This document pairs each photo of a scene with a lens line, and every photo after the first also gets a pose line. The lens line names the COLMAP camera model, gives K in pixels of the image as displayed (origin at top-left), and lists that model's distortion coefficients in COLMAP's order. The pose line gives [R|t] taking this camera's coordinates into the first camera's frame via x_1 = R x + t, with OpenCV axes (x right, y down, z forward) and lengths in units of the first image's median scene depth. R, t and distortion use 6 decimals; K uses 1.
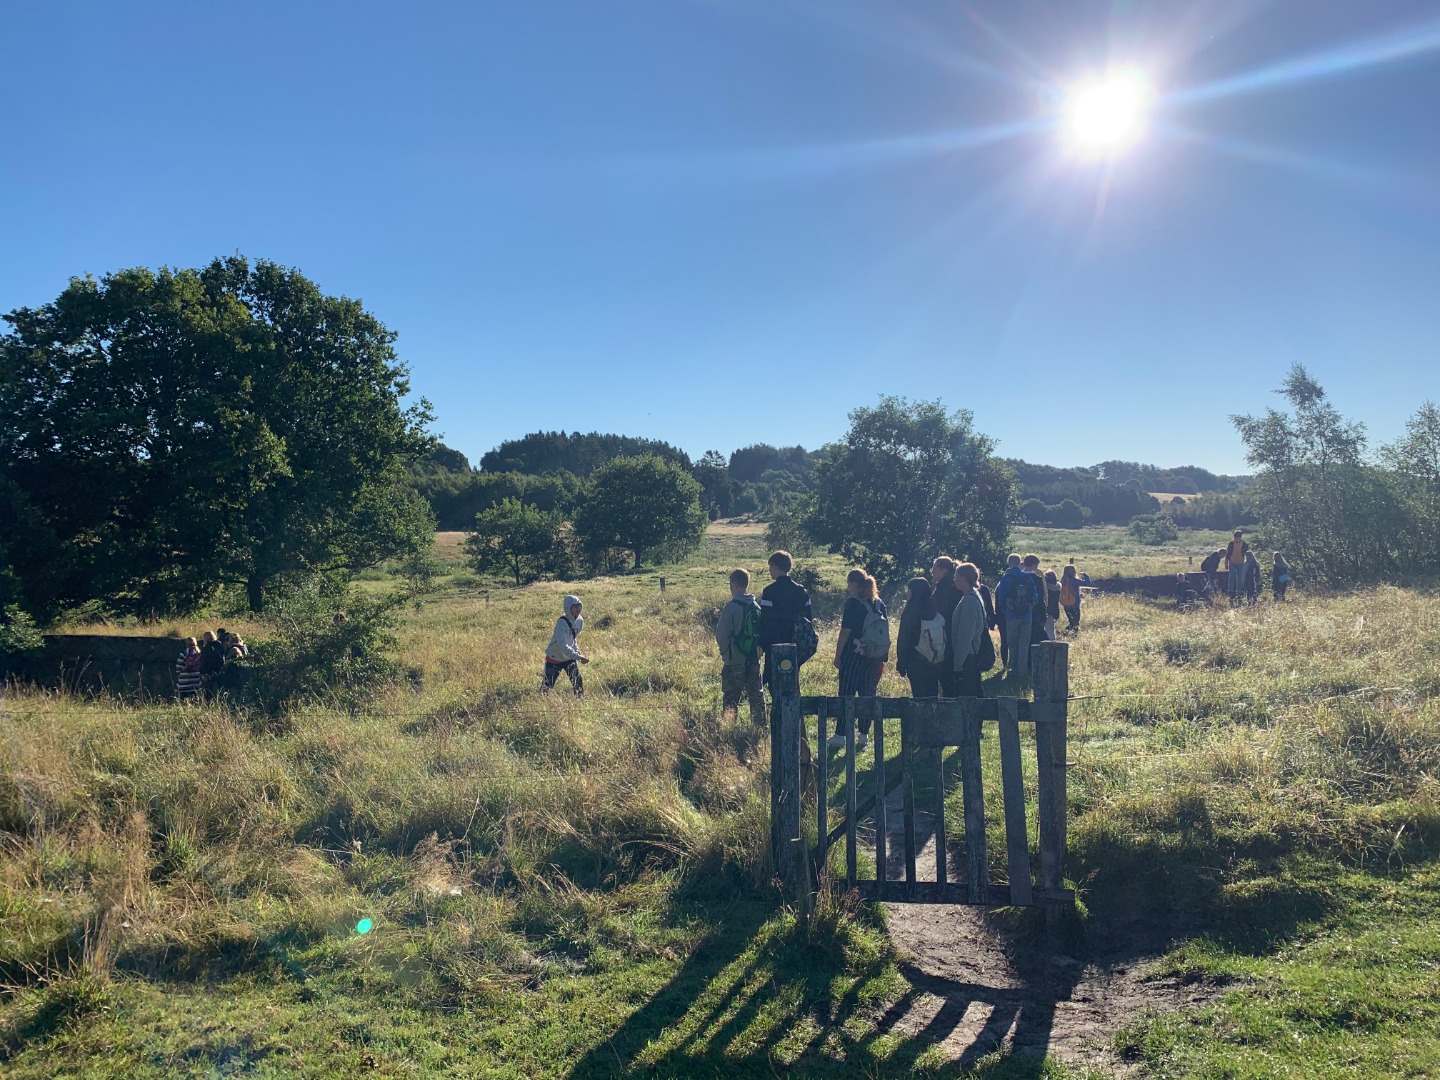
lens RADIAL K [[1113.7, 0, 720.0], [0, 1113.7, 540.0], [0, 0, 1]] dist [0.004034, -0.001235]
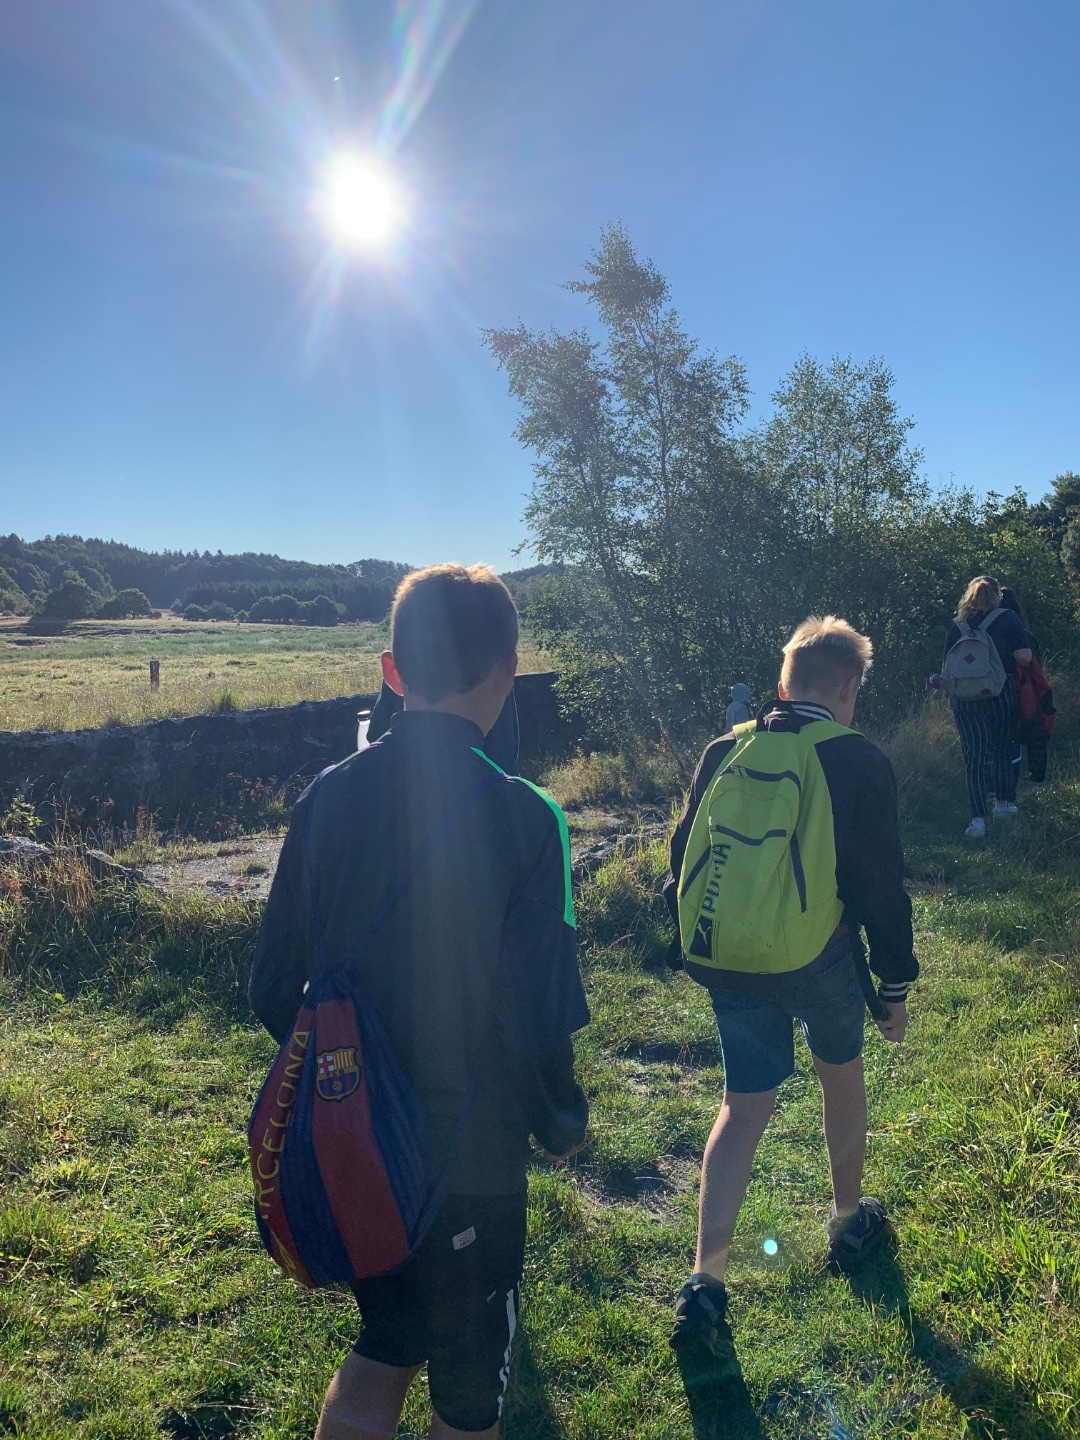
lens RADIAL K [[1108.8, 0, 540.0], [0, 1108.8, 720.0], [0, 0, 1]] dist [0.113732, -0.248293]
pose [[0.884125, -0.058402, 0.463586, 0.032670], [0.025448, 0.996704, 0.077030, 0.001206], [-0.466557, -0.056307, 0.882697, 0.073205]]
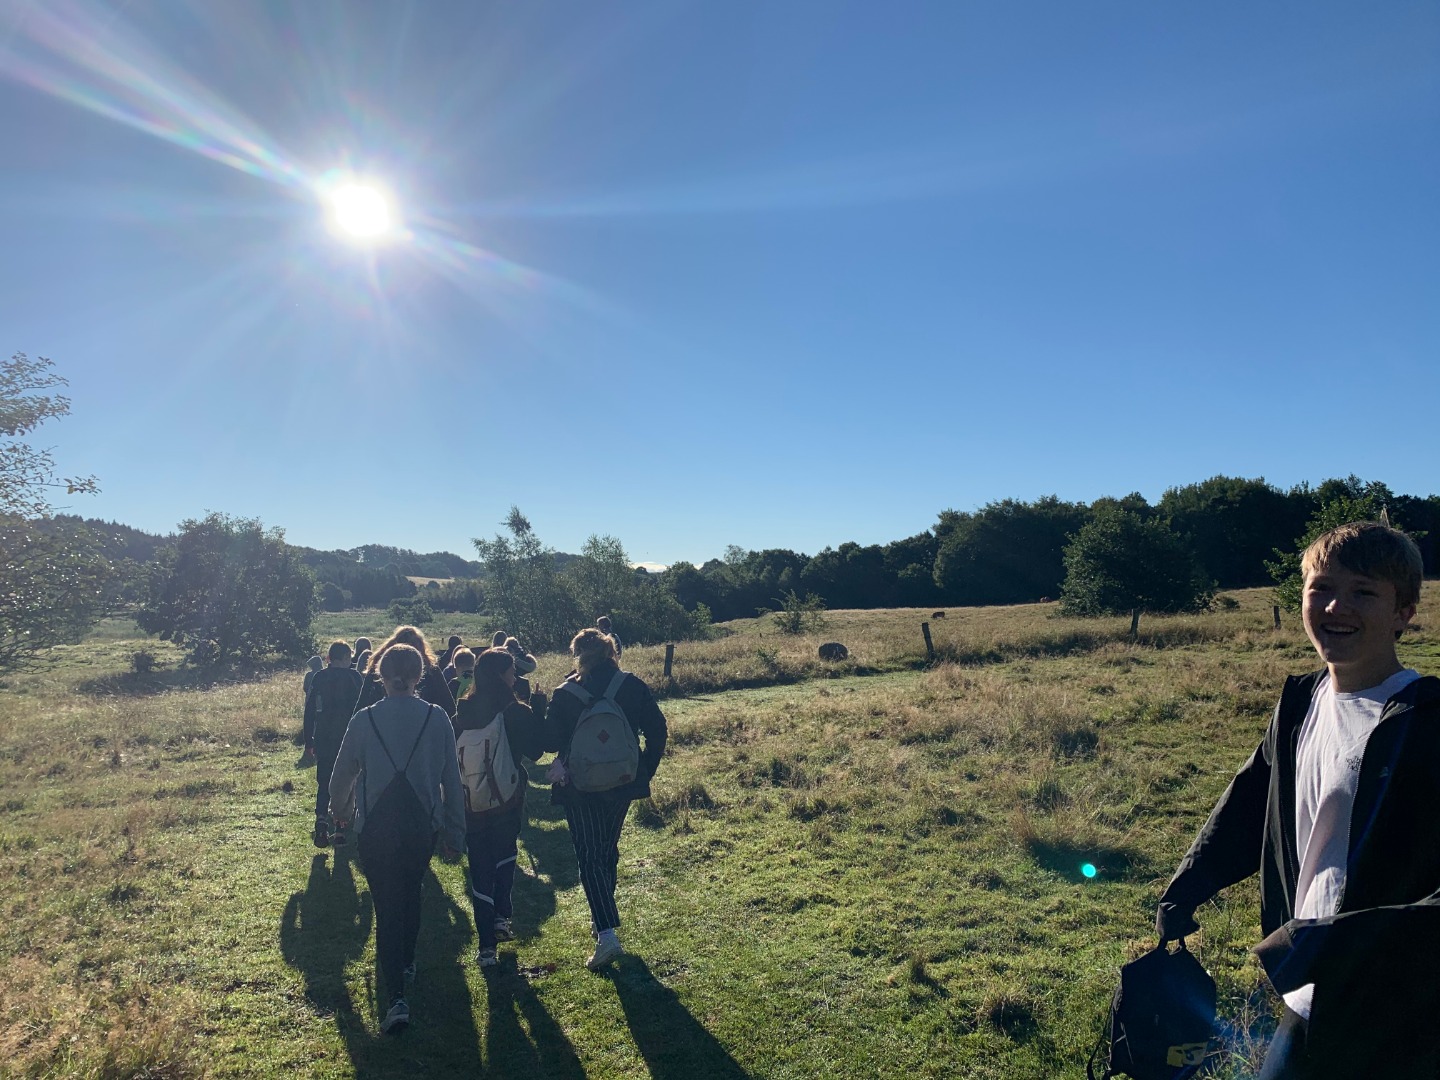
lens RADIAL K [[1108.8, 0, 720.0], [0, 1108.8, 540.0], [0, 0, 1]] dist [0.113732, -0.248293]
pose [[0.801086, 0.041408, 0.597115, -0.017517], [0.002014, 0.997412, -0.071870, -0.000768], [-0.598546, 0.058776, 0.798929, -0.041425]]
